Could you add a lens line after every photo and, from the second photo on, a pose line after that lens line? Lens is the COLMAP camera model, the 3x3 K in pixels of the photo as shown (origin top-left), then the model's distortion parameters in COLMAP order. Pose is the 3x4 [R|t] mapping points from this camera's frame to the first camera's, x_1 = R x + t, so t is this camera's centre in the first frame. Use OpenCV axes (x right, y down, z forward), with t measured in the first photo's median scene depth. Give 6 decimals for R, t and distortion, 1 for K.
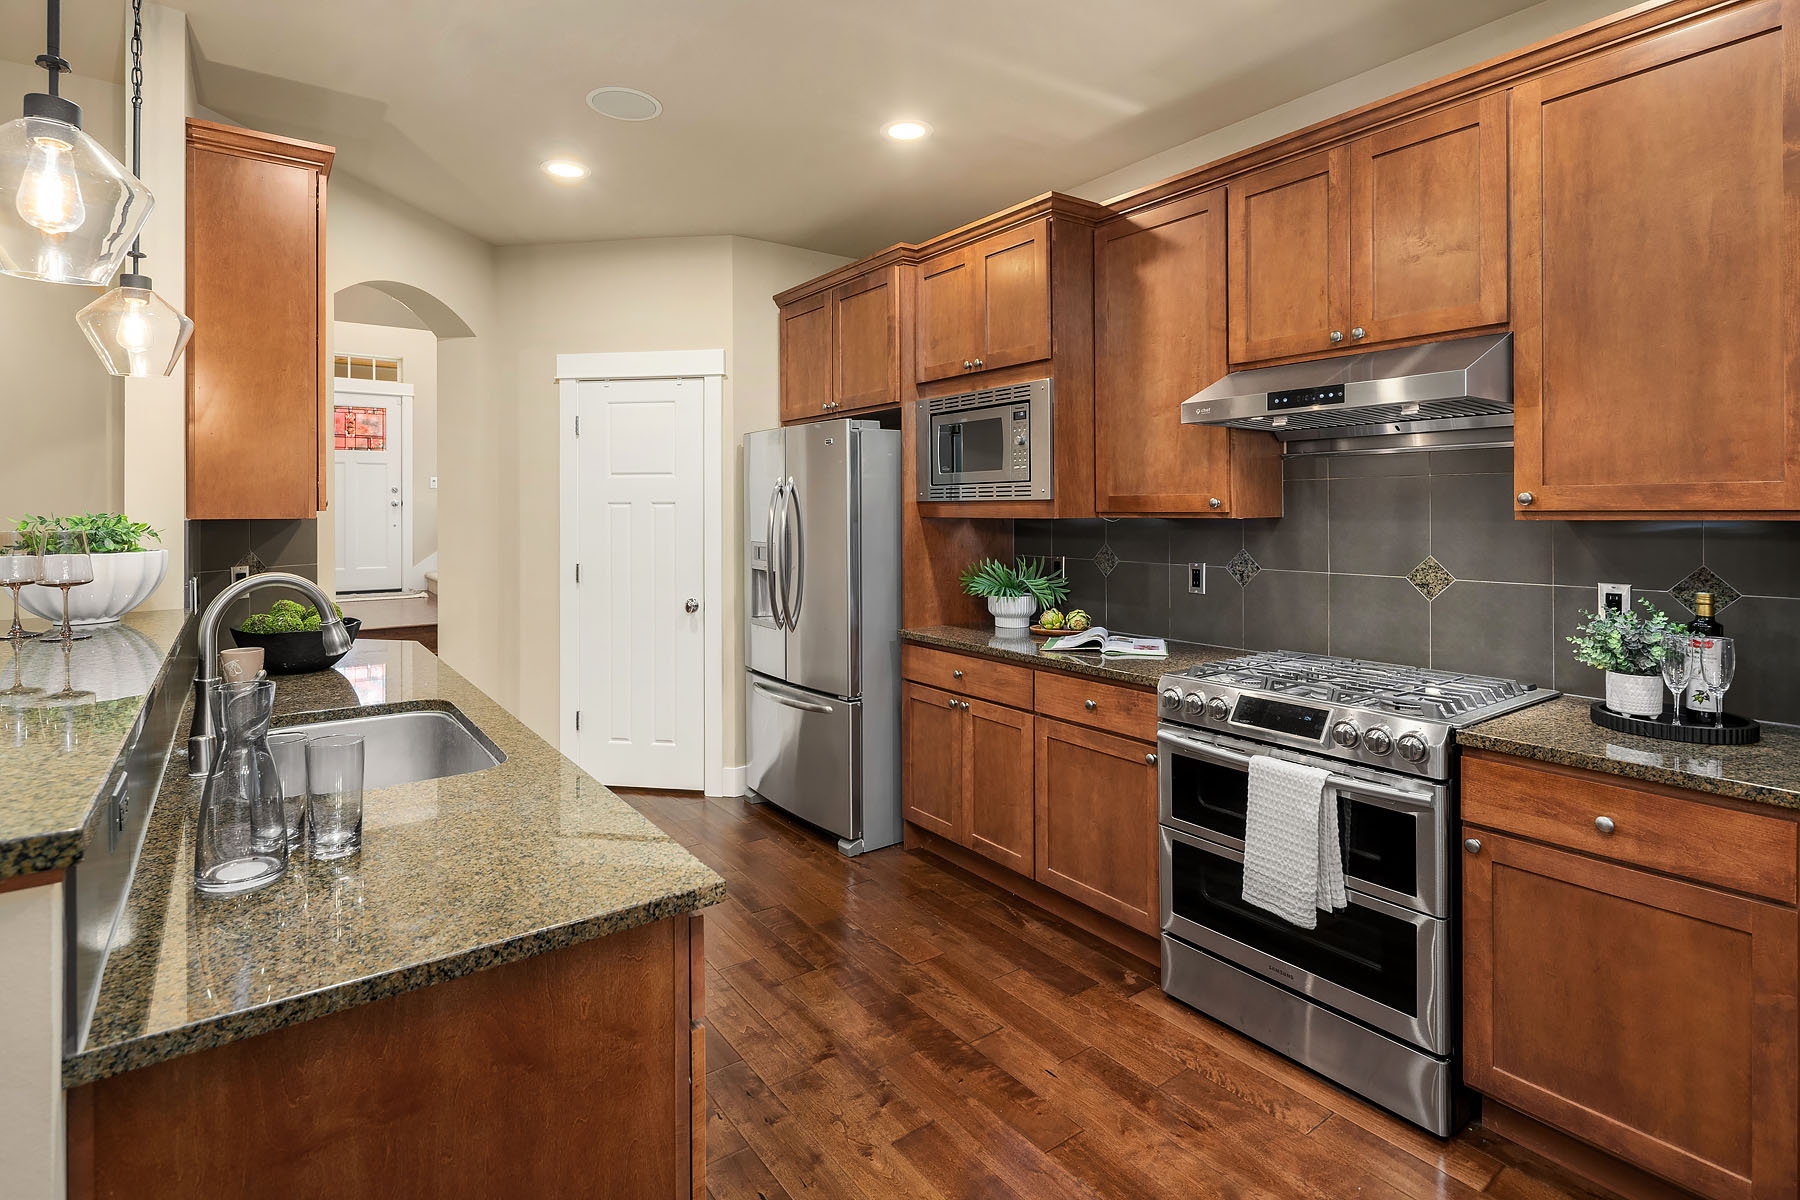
lens RADIAL K [[866.5, 0, 891.4], [0, 866.5, 499.2], [0, 0, 1]] dist [-0.000312, -0.002377]
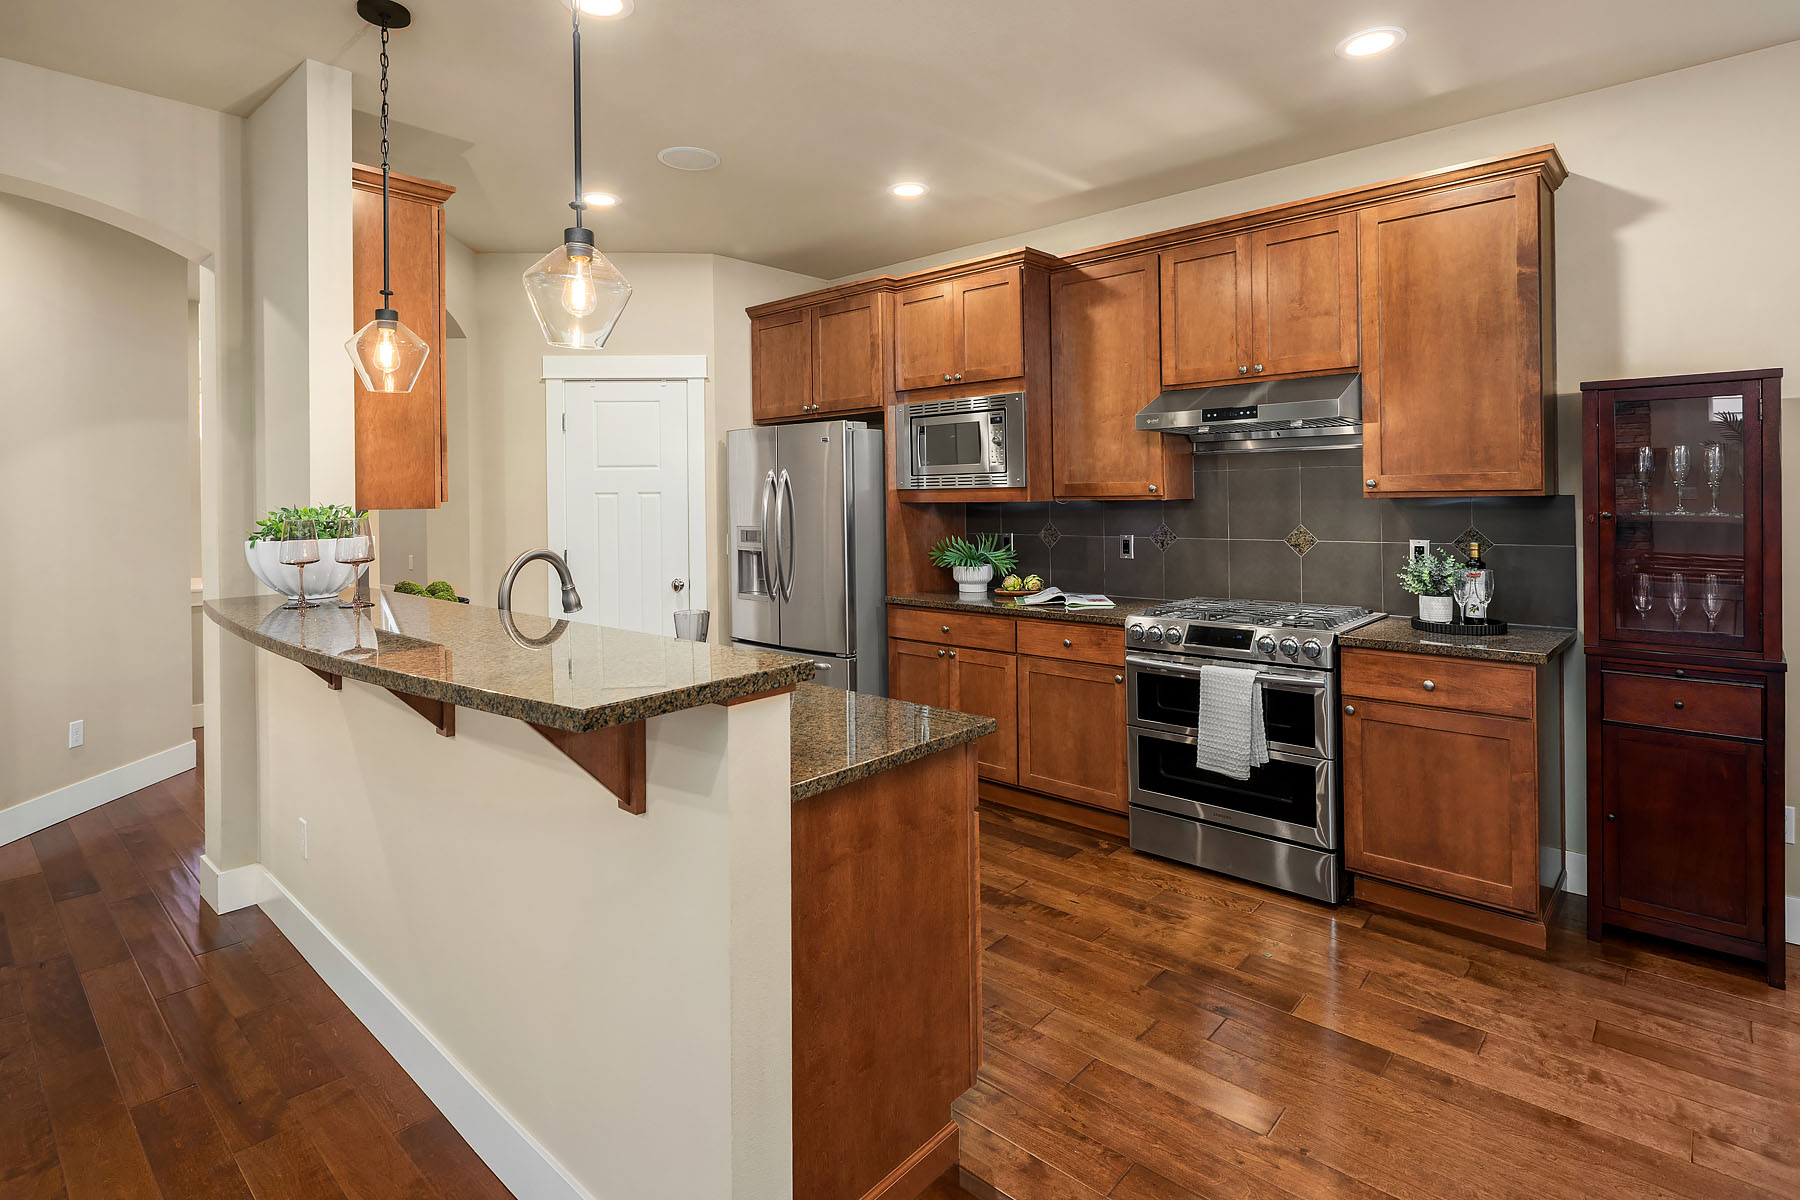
lens RADIAL K [[882.2, 0, 881.5], [0, 882.2, 482.1], [0, 0, 1]] dist [-0.002168, 0.000288]
pose [[0.980029, -0.006748, 0.198740, -0.339720], [0.007953, 0.999955, -0.005266, -0.001803], [-0.198696, 0.006742, 0.980038, -0.279488]]
